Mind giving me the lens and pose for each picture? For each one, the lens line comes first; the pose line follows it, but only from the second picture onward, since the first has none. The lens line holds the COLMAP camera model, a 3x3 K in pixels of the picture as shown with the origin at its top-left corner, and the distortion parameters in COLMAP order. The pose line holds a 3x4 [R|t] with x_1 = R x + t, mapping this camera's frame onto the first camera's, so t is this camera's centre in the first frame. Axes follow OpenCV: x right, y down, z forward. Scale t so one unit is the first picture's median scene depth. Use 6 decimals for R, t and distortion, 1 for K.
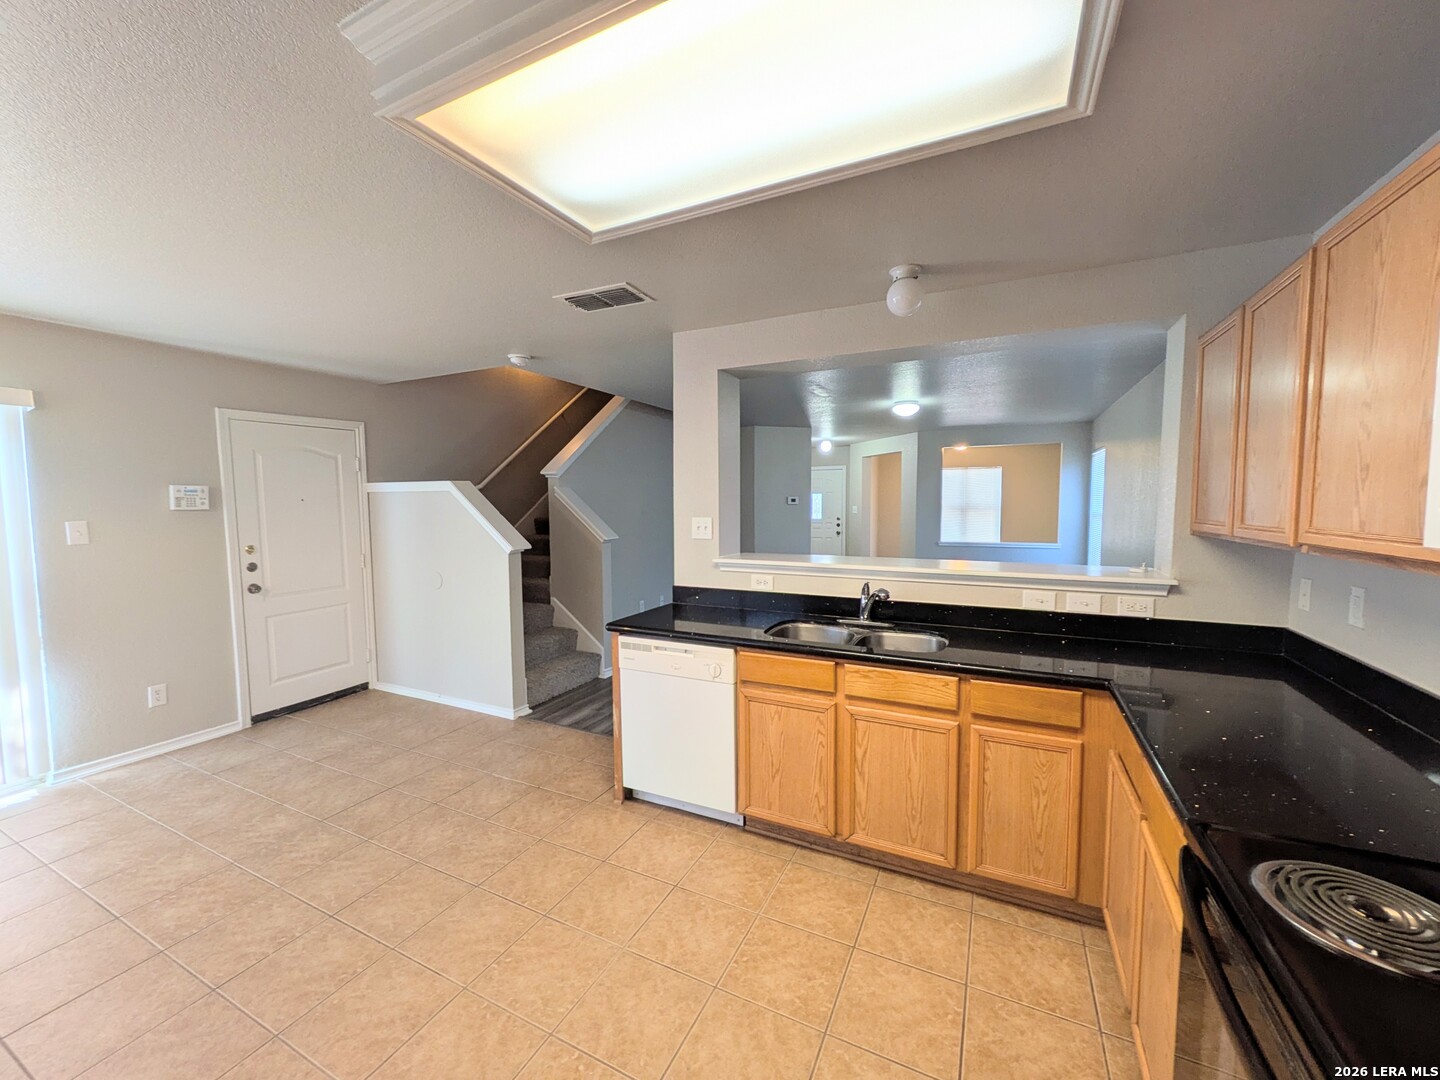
lens RADIAL K [[567.9, 0, 711.3], [0, 567.9, 540.2], [0, 0, 1]] dist [-0.001179, -0.000362]
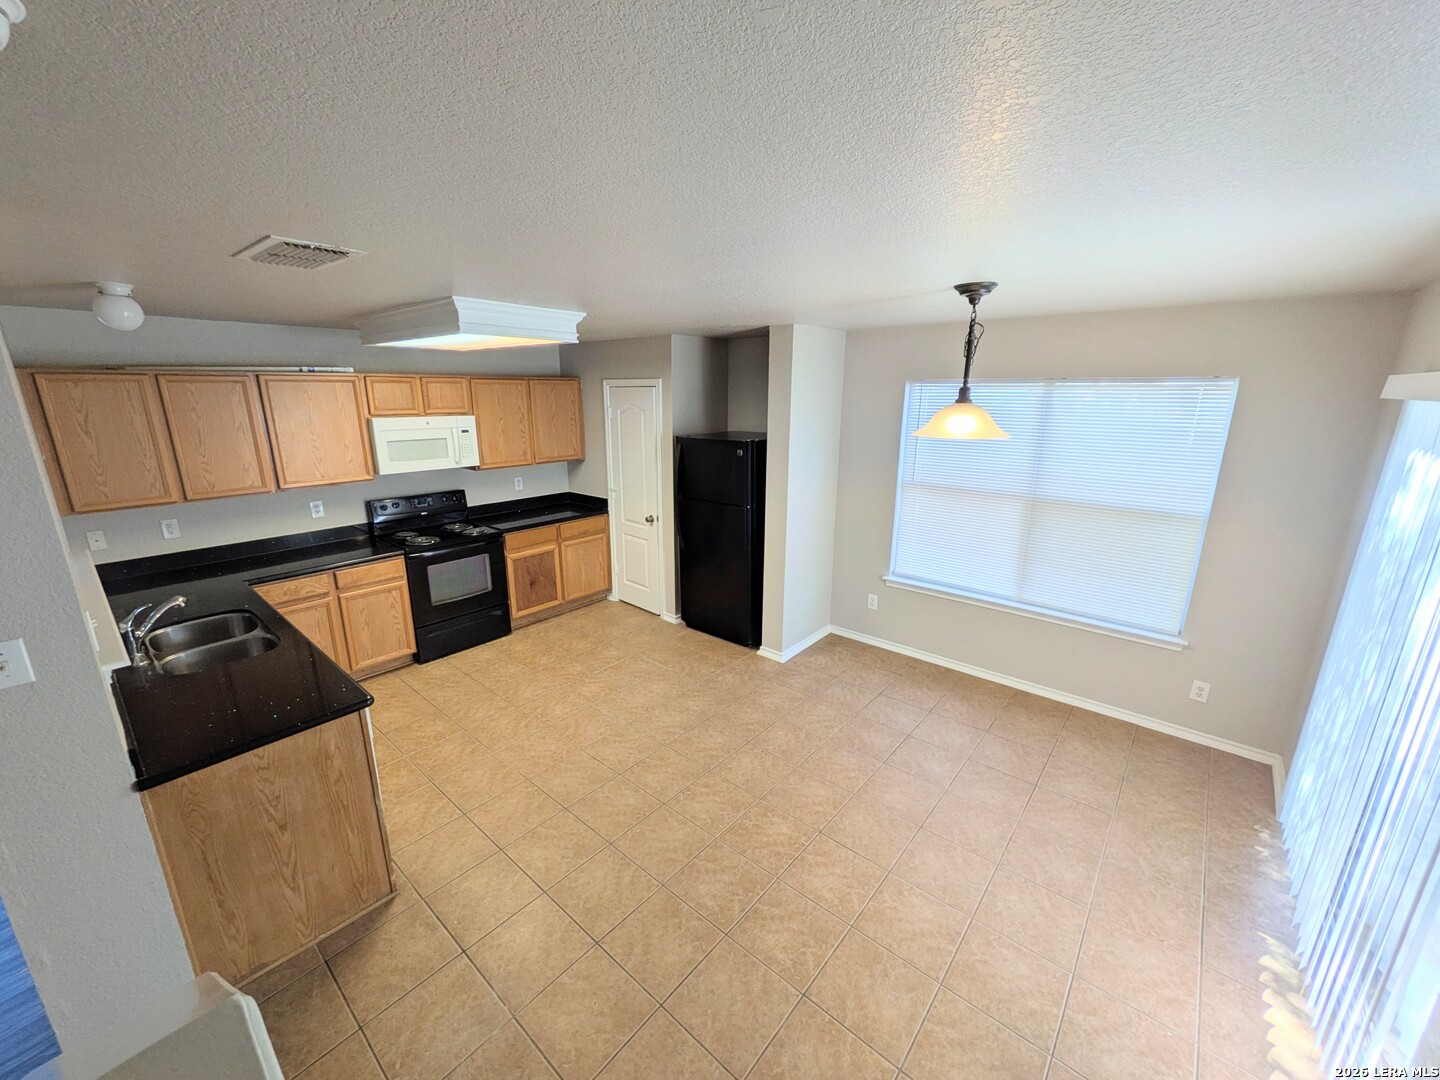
lens RADIAL K [[567.9, 0, 720.3], [0, 567.9, 540.5], [0, 0, 1]] dist [-0.001179, -0.000362]
pose [[-0.971320, -0.059125, 0.230307, -0.390263], [0.018601, 0.946728, 0.321498, -0.141671], [-0.237046, 0.316561, -0.918476, 0.734372]]
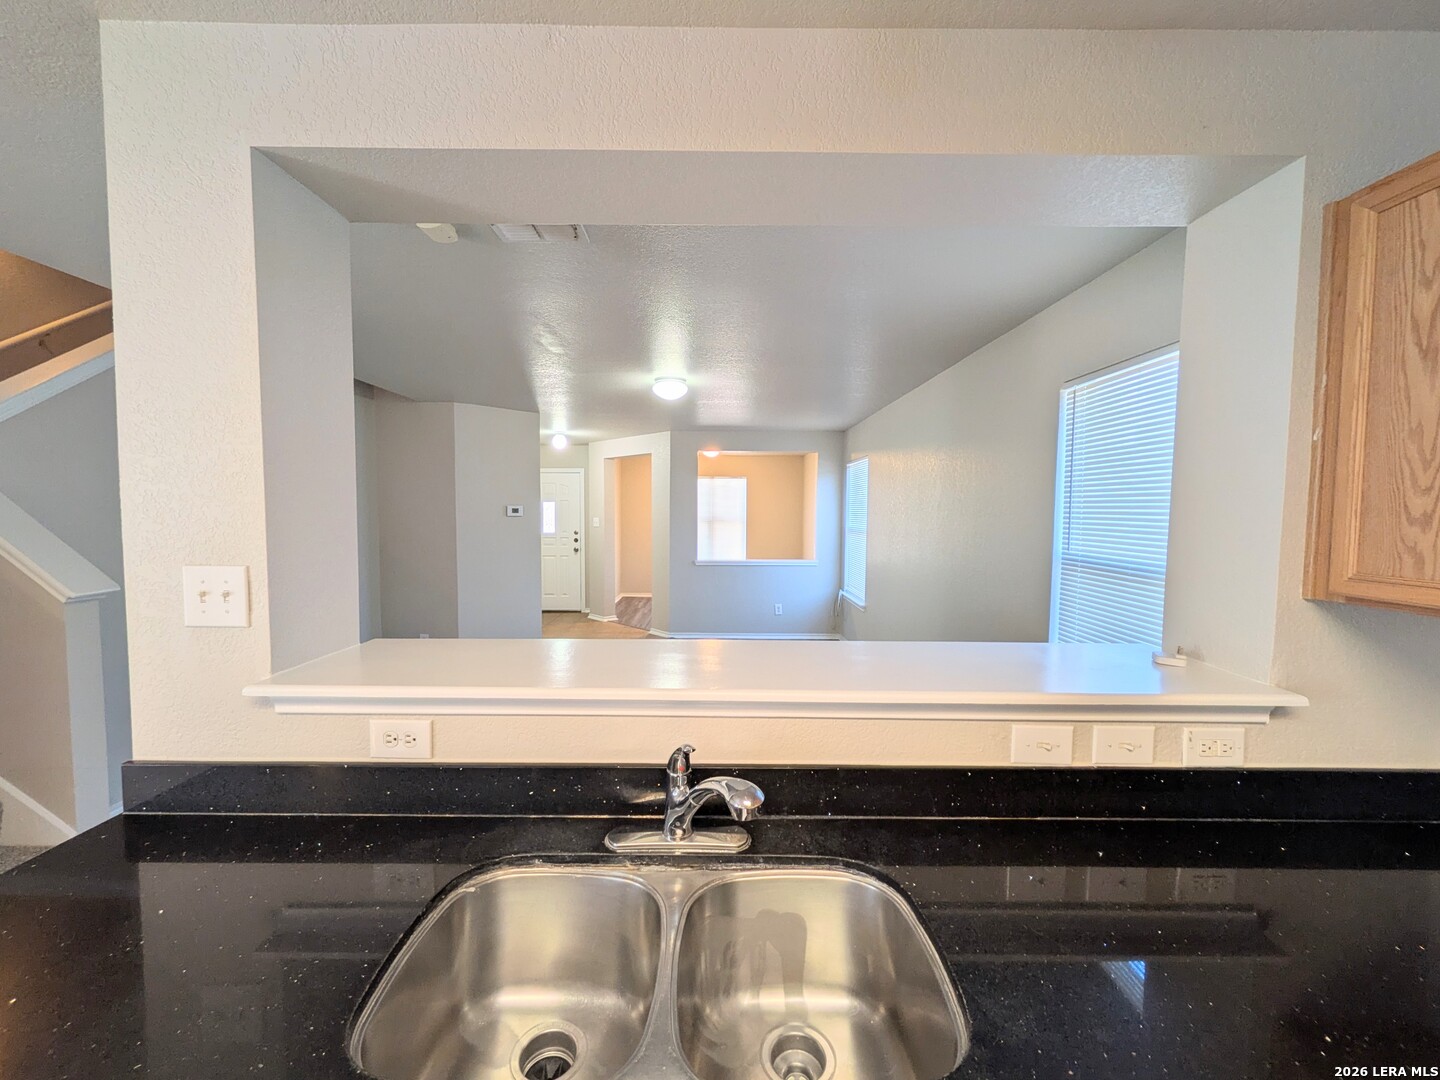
lens RADIAL K [[567.9, 0, 708.2], [0, 567.9, 541.7], [0, 0, 1]] dist [-0.001179, -0.000362]
pose [[0.897905, -0.013858, 0.439972, 0.057366], [0.018934, 0.999795, -0.007151, -0.025699], [-0.439783, 0.014751, 0.897983, 0.300815]]
